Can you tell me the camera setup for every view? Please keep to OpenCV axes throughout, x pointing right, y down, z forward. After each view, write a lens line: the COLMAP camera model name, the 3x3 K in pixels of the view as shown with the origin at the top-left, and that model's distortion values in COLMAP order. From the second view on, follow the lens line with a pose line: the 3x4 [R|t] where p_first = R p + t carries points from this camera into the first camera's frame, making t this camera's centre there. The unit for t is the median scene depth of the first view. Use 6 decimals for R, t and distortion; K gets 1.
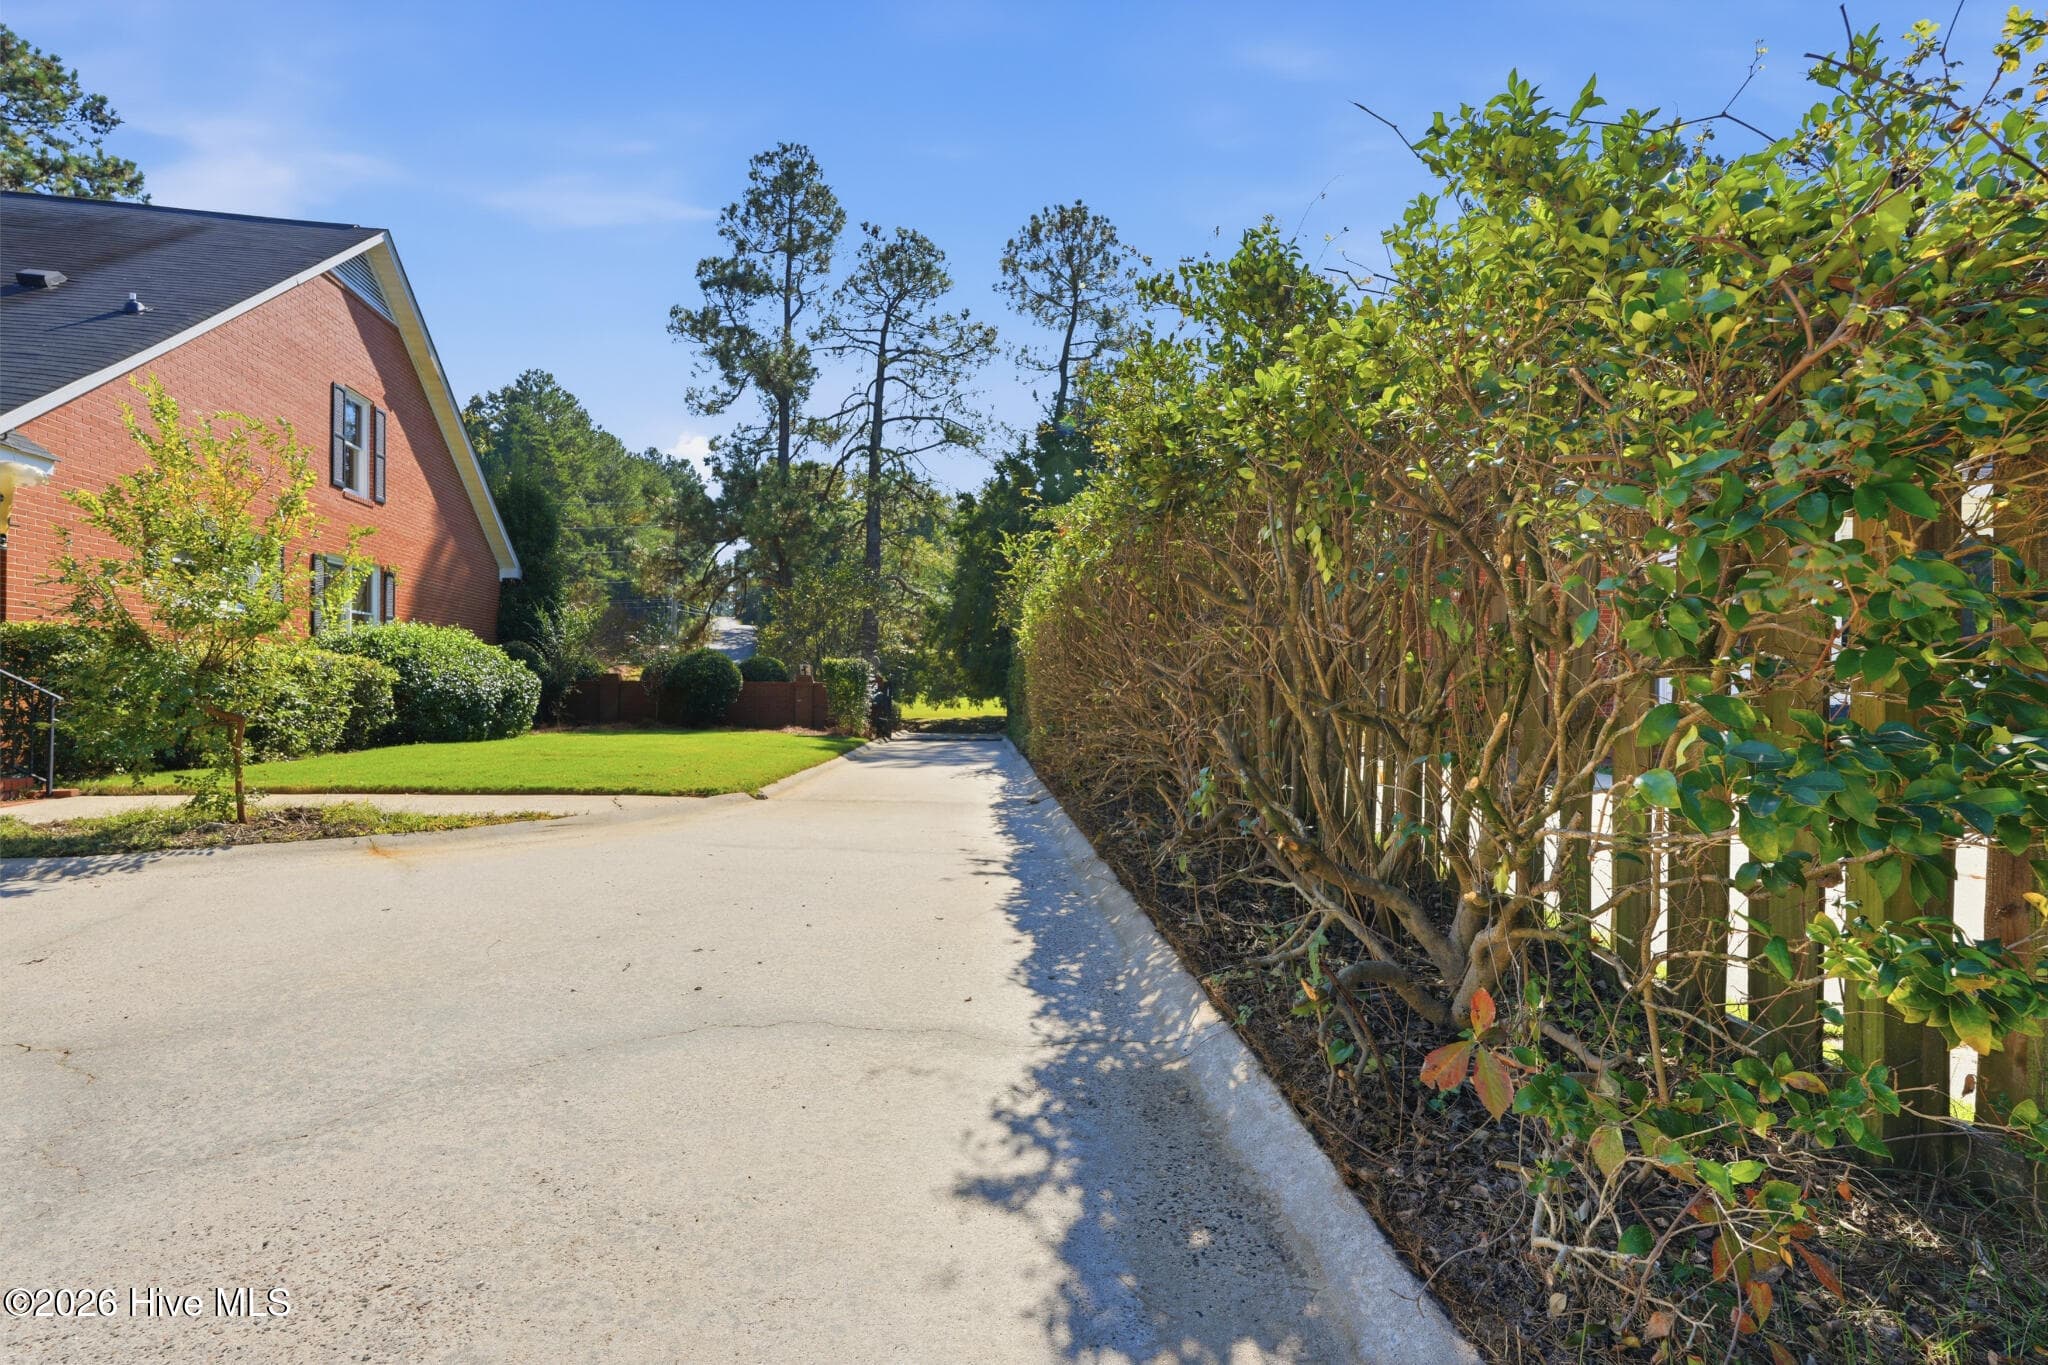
lens RADIAL K [[932.3, 0, 1017.1], [0, 932.3, 703.1], [0, 0, 1]] dist [-0.033533, 0.009502]
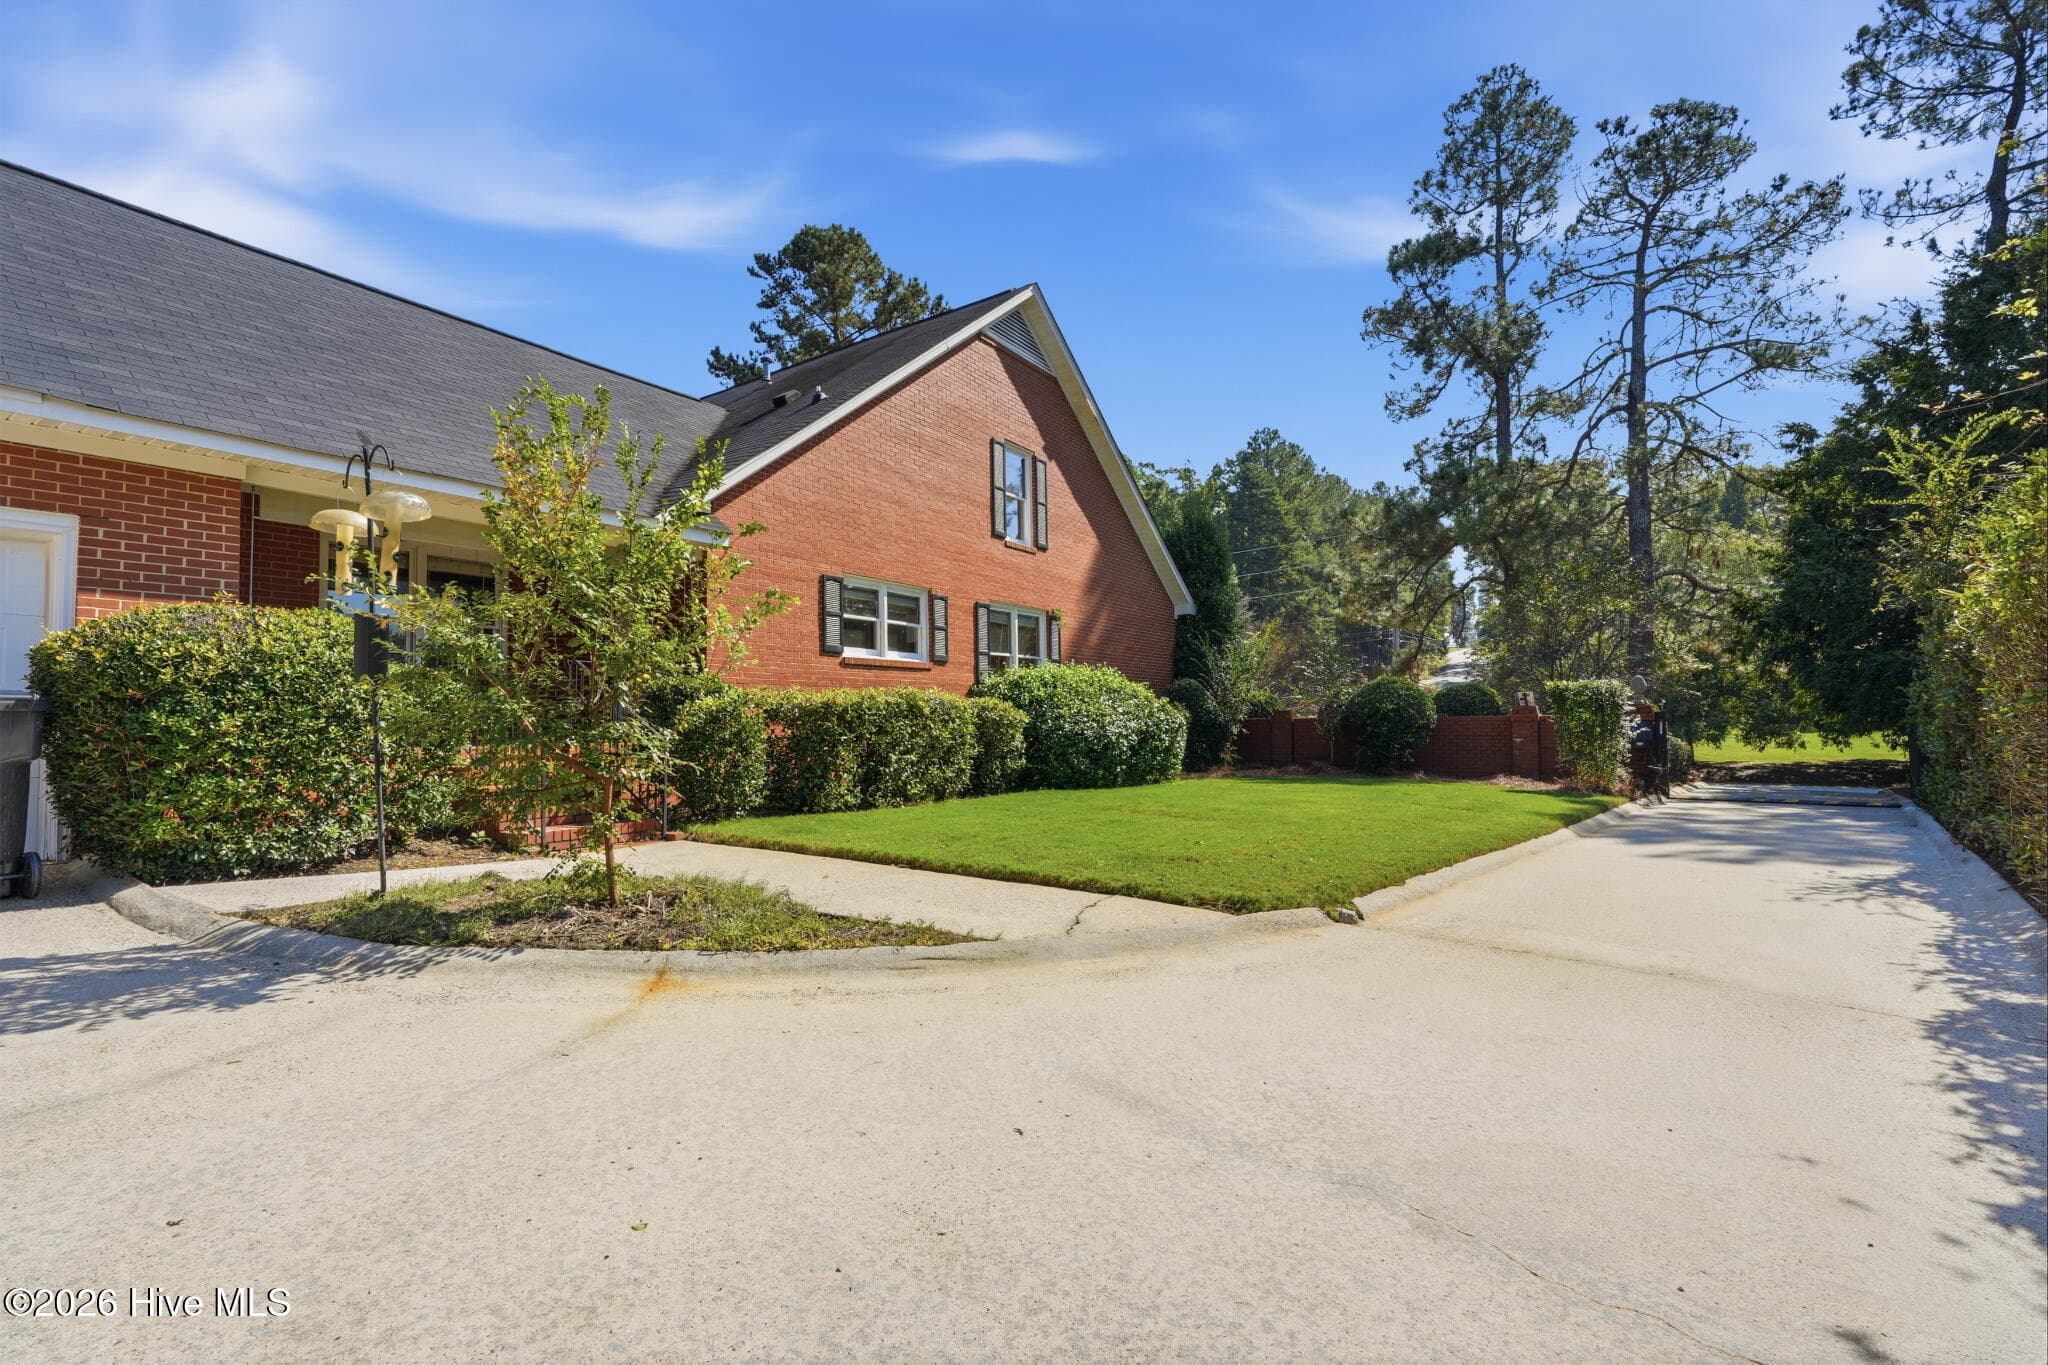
lens RADIAL K [[890.9, 0, 1028.6], [0, 890.9, 680.5], [0, 0, 1]] dist [-0.014433, 0.007315]
pose [[0.710058, -0.048909, -0.702442, -0.008264], [0.002239, 0.997737, -0.067206, -0.002676], [0.704140, 0.046147, 0.708560, 0.155634]]
